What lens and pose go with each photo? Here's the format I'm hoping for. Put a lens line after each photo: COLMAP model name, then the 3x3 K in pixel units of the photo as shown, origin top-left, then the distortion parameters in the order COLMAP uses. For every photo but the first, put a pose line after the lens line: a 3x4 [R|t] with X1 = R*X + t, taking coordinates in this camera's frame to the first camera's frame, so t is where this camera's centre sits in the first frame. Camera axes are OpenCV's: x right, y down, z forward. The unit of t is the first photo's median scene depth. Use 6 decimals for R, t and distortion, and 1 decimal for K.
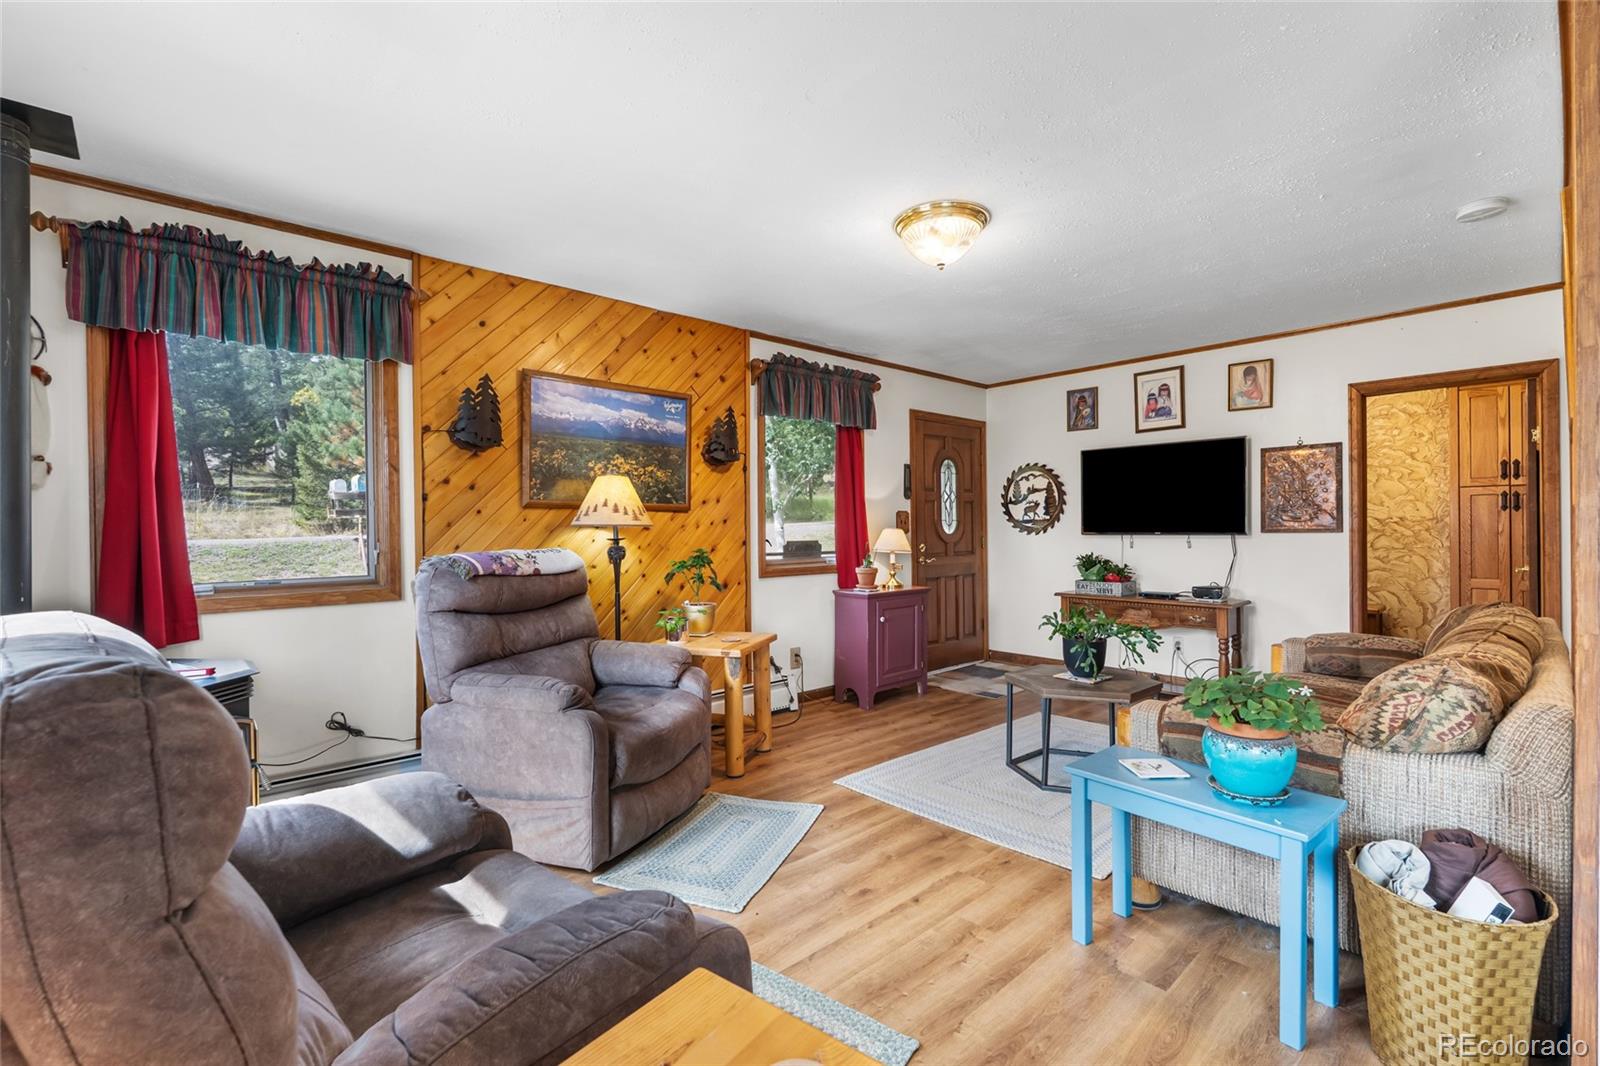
lens RADIAL K [[708.4, 0, 799.8], [0, 708.4, 529.3], [0, 0, 1]] dist [-0.005279, 0.000109]
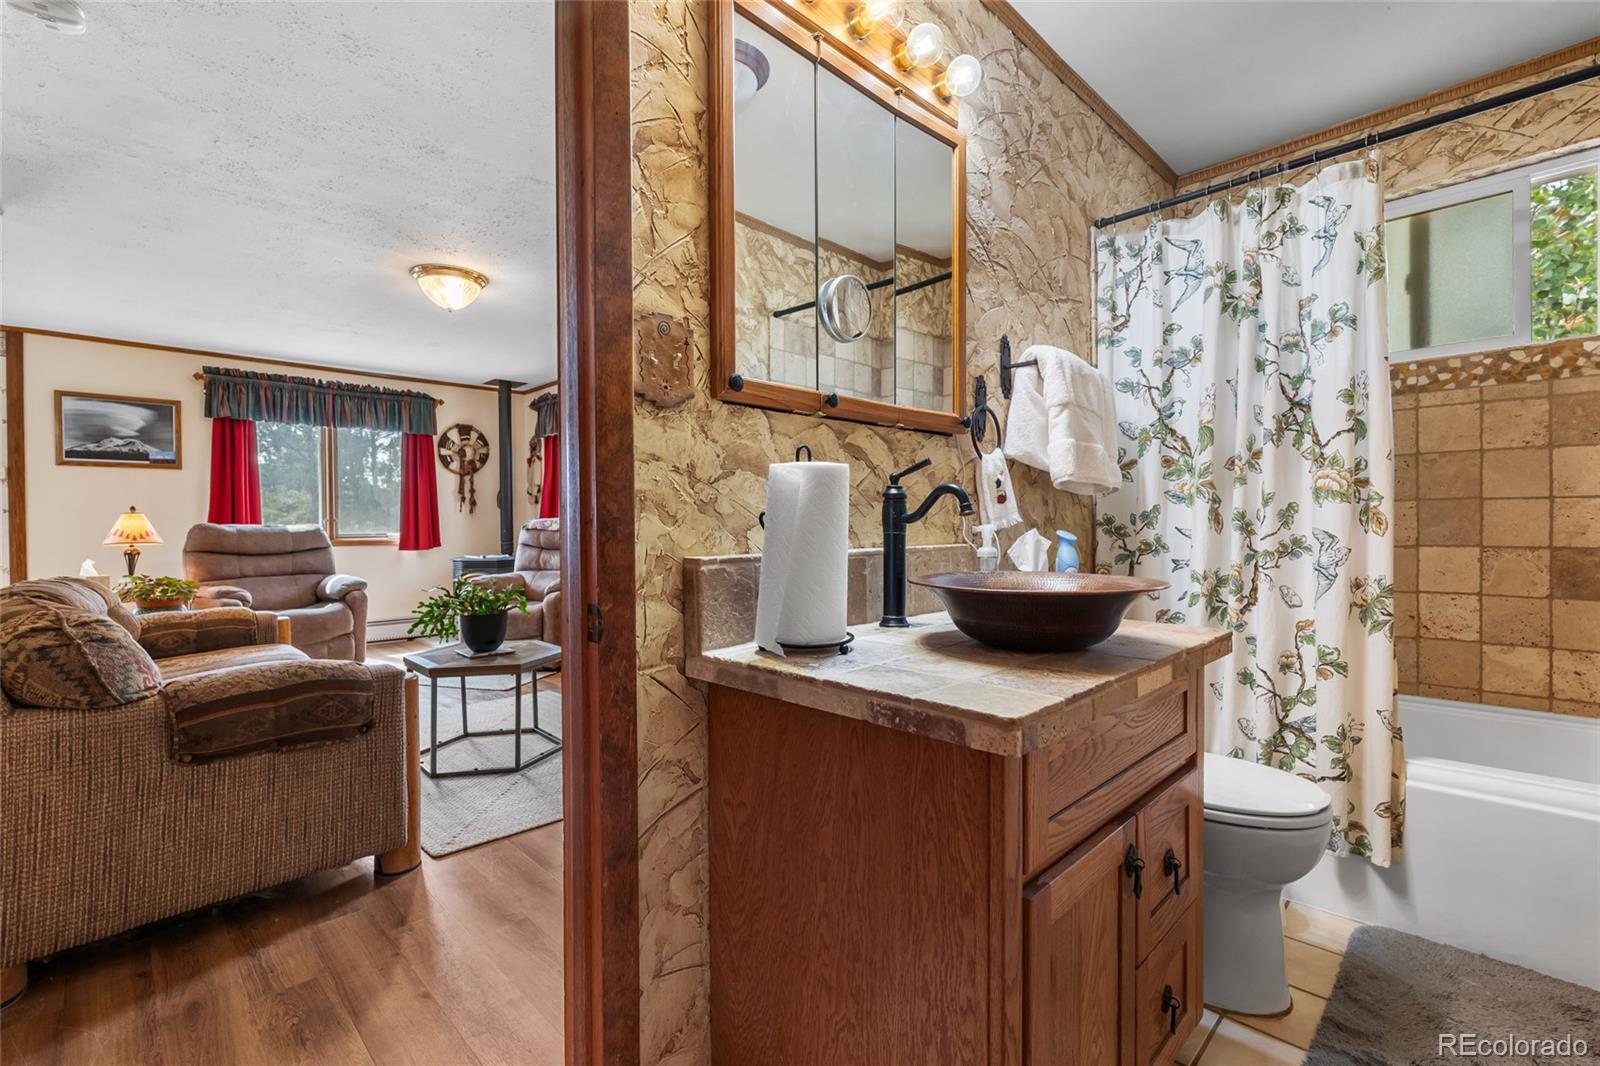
lens RADIAL K [[708.4, 0, 798.5], [0, 708.4, 531.9], [0, 0, 1]] dist [-0.005279, 0.000109]
pose [[0.041032, 0.016632, -0.999019, 1.128073], [0.005444, 0.999843, 0.016869, 0.028264], [0.999143, -0.006130, 0.040935, 1.142895]]
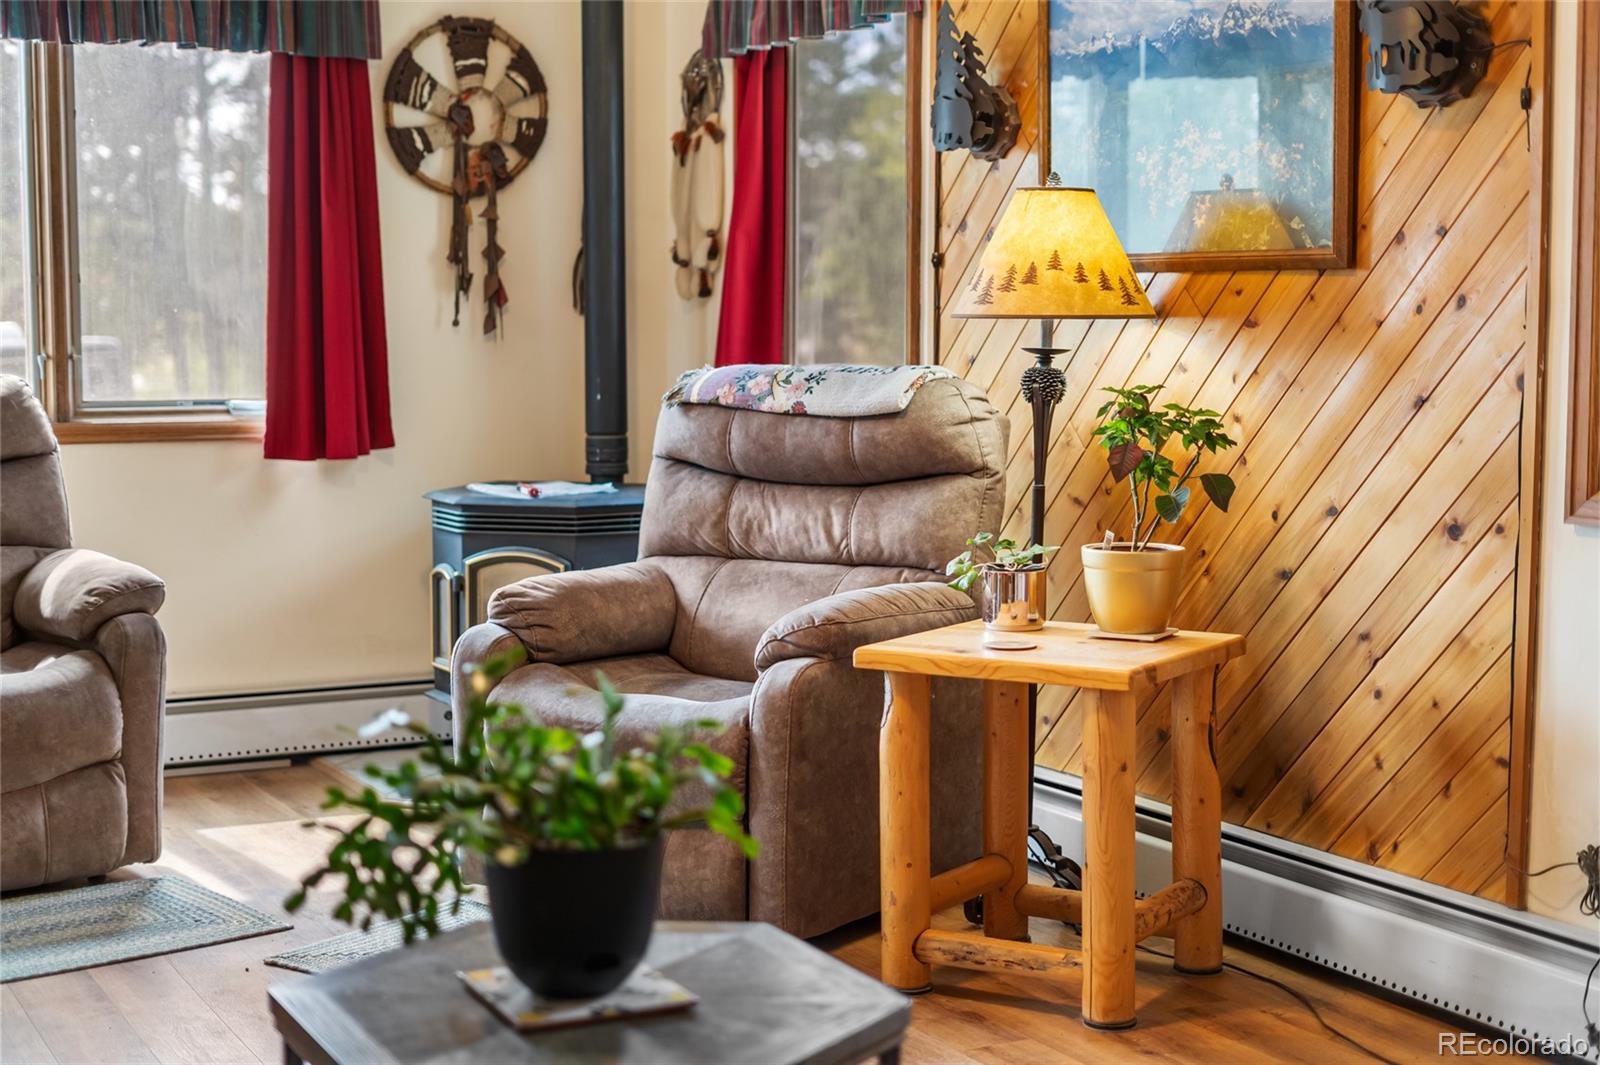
lens RADIAL K [[2319.6, 0, 799.8], [0, 2319.6, 531.8], [0, 0, 1]] dist [-0.014953, 0.000000]
pose [[-0.247936, 0.092024, -0.964396, 0.898263], [-0.003119, 0.995397, 0.095784, -0.008031], [0.968771, 0.026756, -0.246508, 1.032304]]
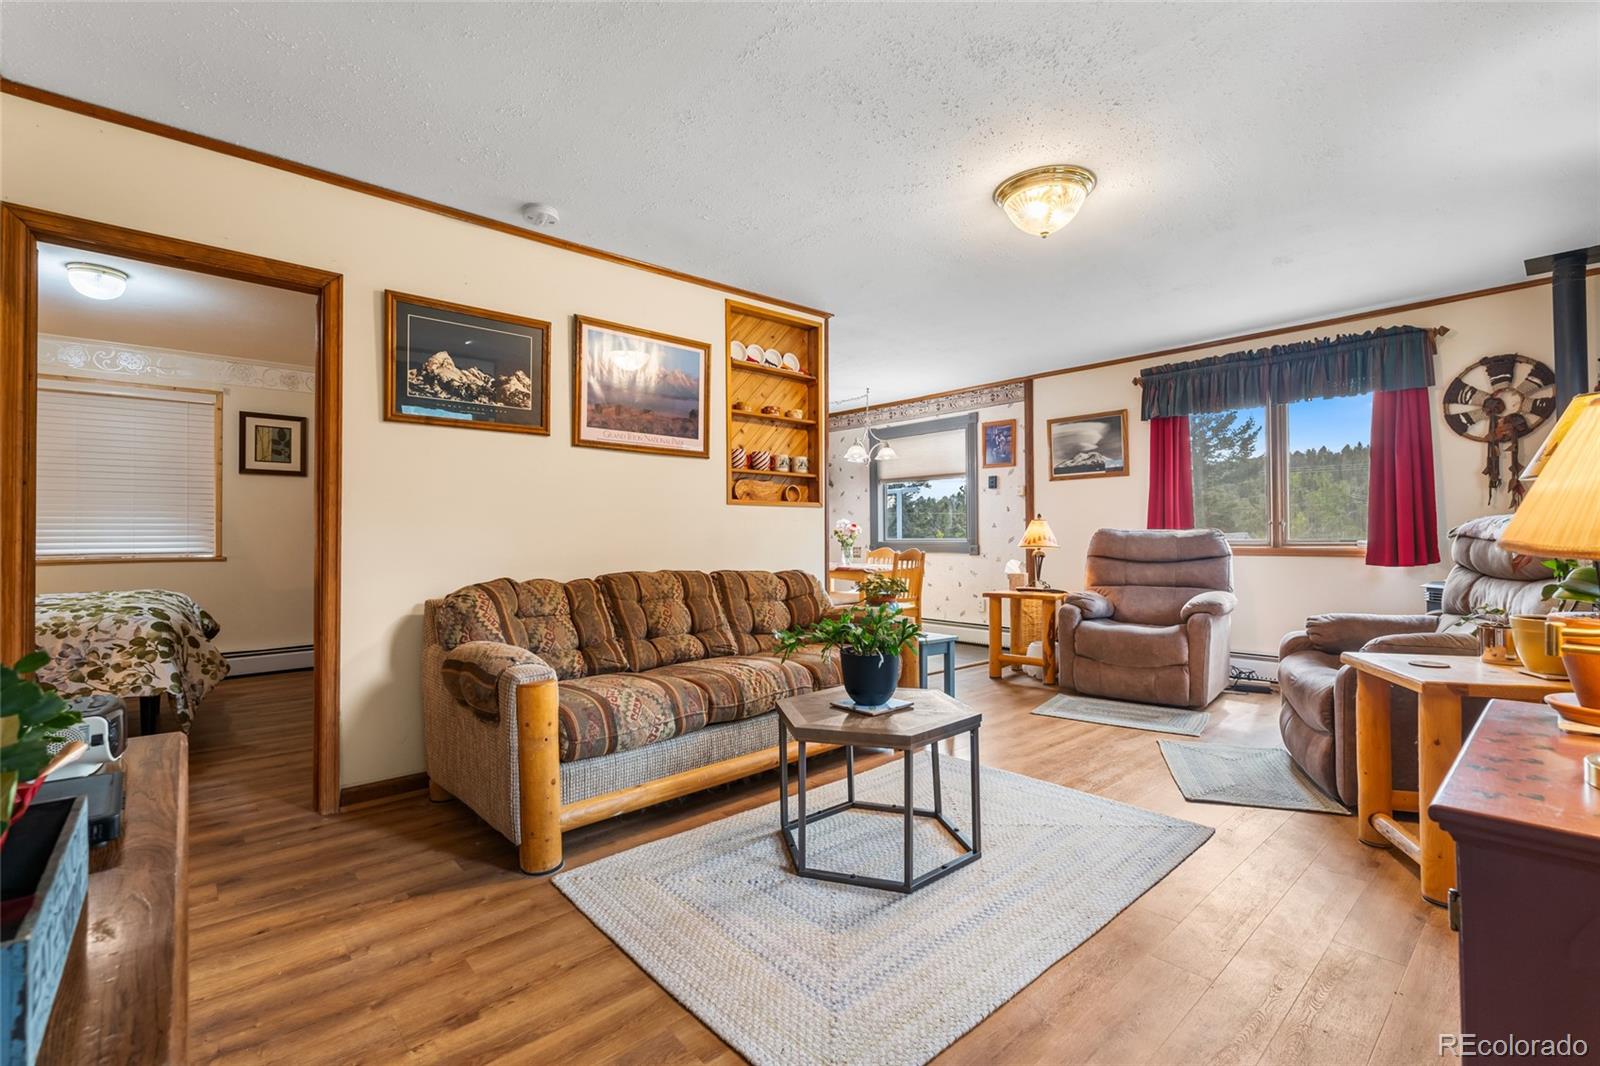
lens RADIAL K [[708.4, 0, 796.5], [0, 708.4, 534.0], [0, 0, 1]] dist [-0.005279, 0.000109]
pose [[-0.999854, 0.014276, 0.009437, 0.384207], [0.014261, 0.999897, -0.001591, 0.032720], [-0.009459, -0.001457, -0.999954, 1.410019]]
